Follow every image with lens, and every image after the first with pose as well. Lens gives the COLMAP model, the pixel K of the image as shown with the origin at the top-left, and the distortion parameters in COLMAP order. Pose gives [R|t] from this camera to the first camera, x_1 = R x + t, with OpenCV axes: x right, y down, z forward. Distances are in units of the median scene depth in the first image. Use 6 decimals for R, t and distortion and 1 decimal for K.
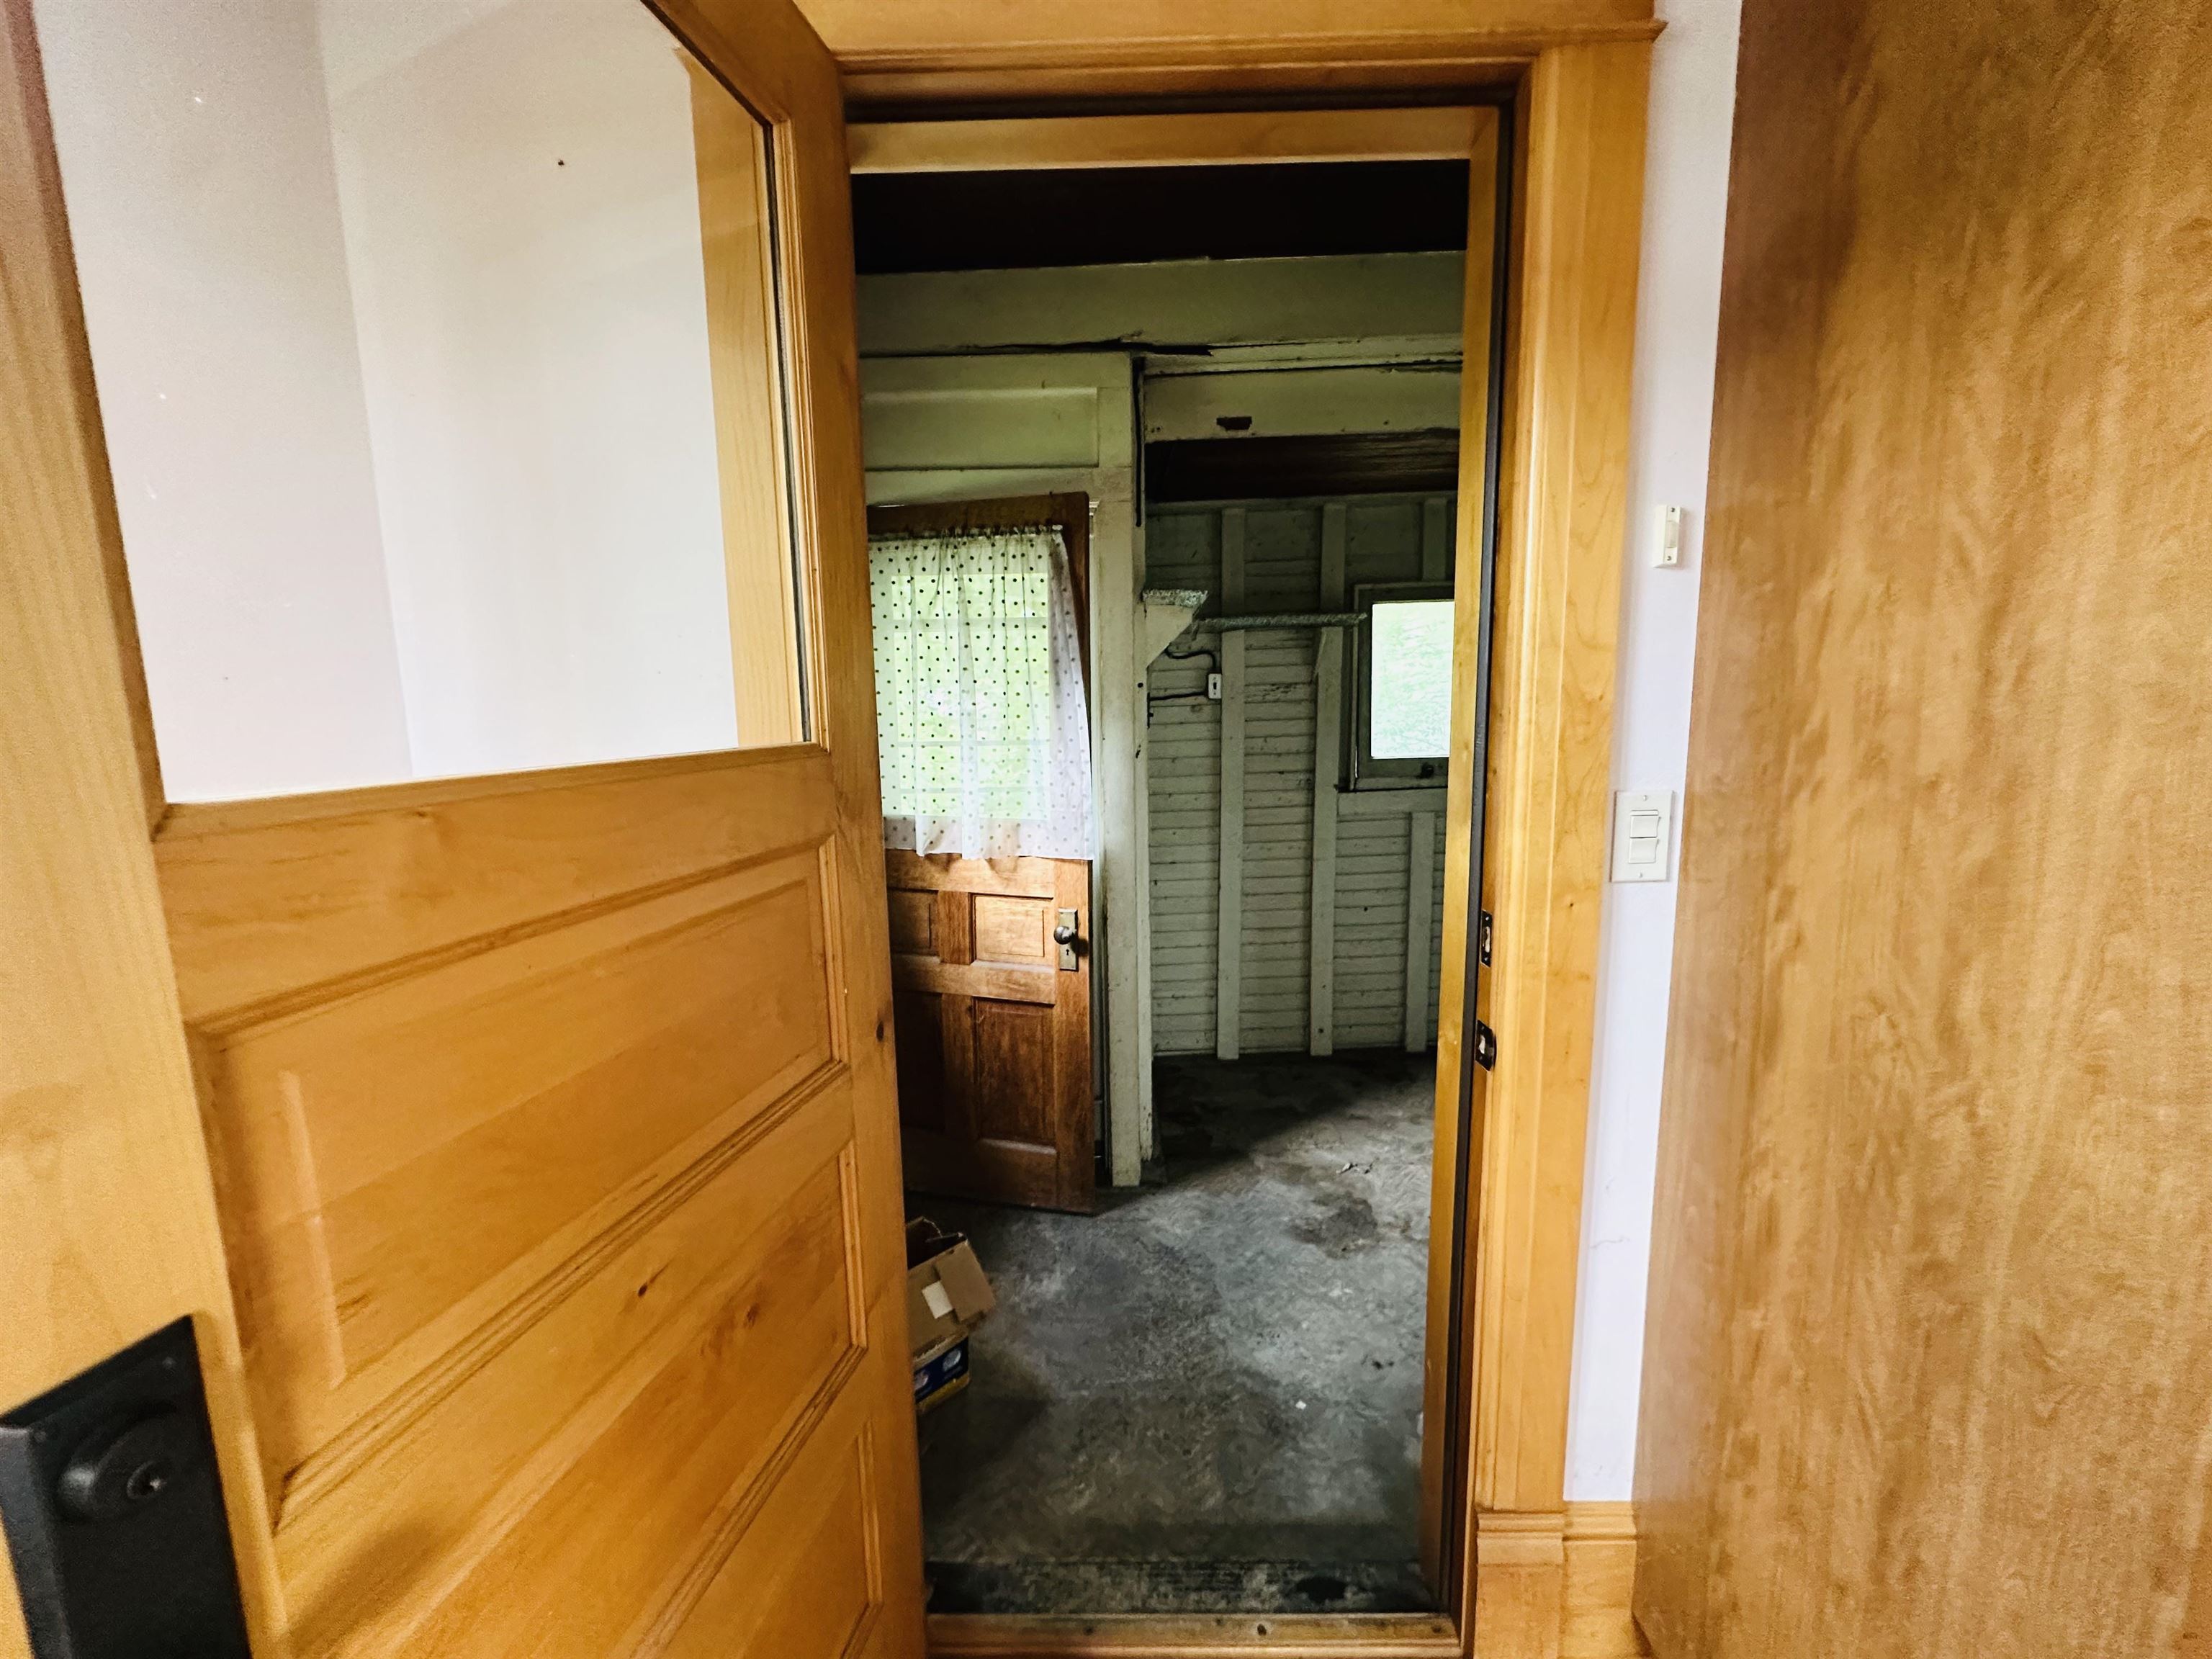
lens RADIAL K [[892.1, 0, 1125.3], [0, 892.1, 819.9], [0, 0, 1]] dist [-0.002757, 0.001614]
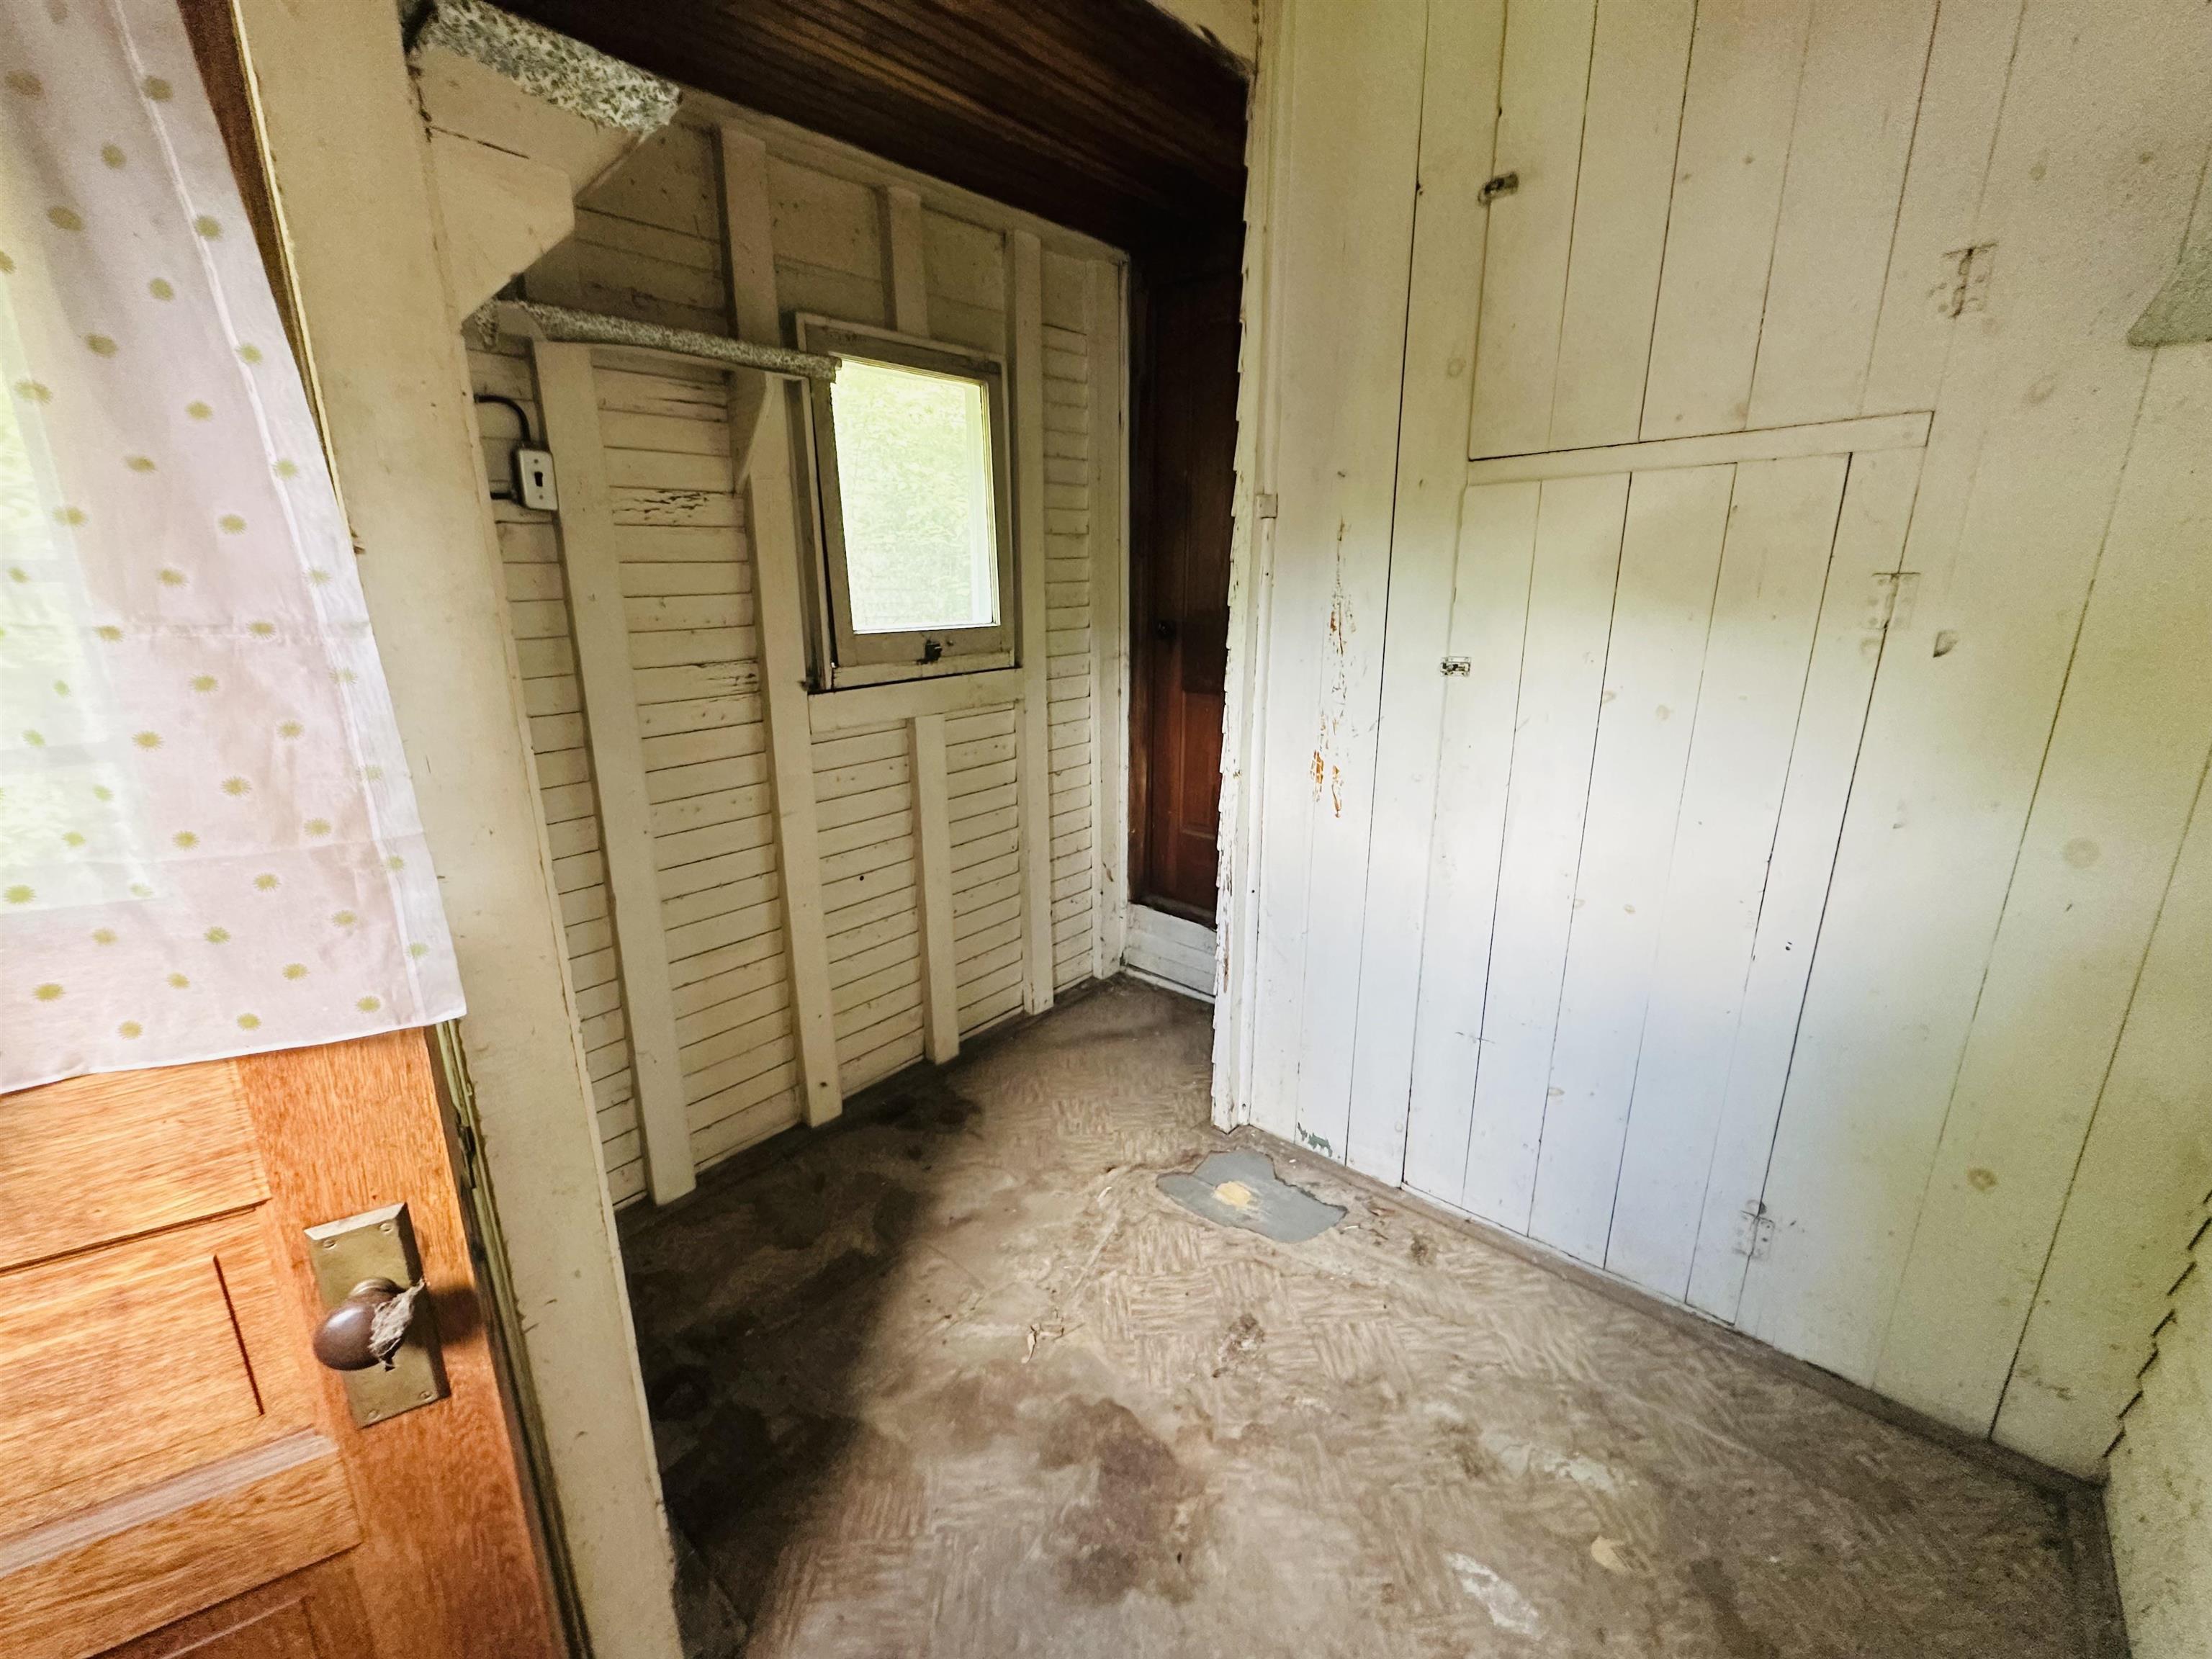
lens RADIAL K [[892.1, 0, 1117.8], [0, 892.1, 826.6], [0, 0, 1]] dist [-0.002757, 0.001614]
pose [[0.681146, -0.173438, 0.711309, -0.053008], [0.083738, 0.983616, 0.159648, -0.022311], [-0.727344, -0.049180, 0.684509, 0.453341]]
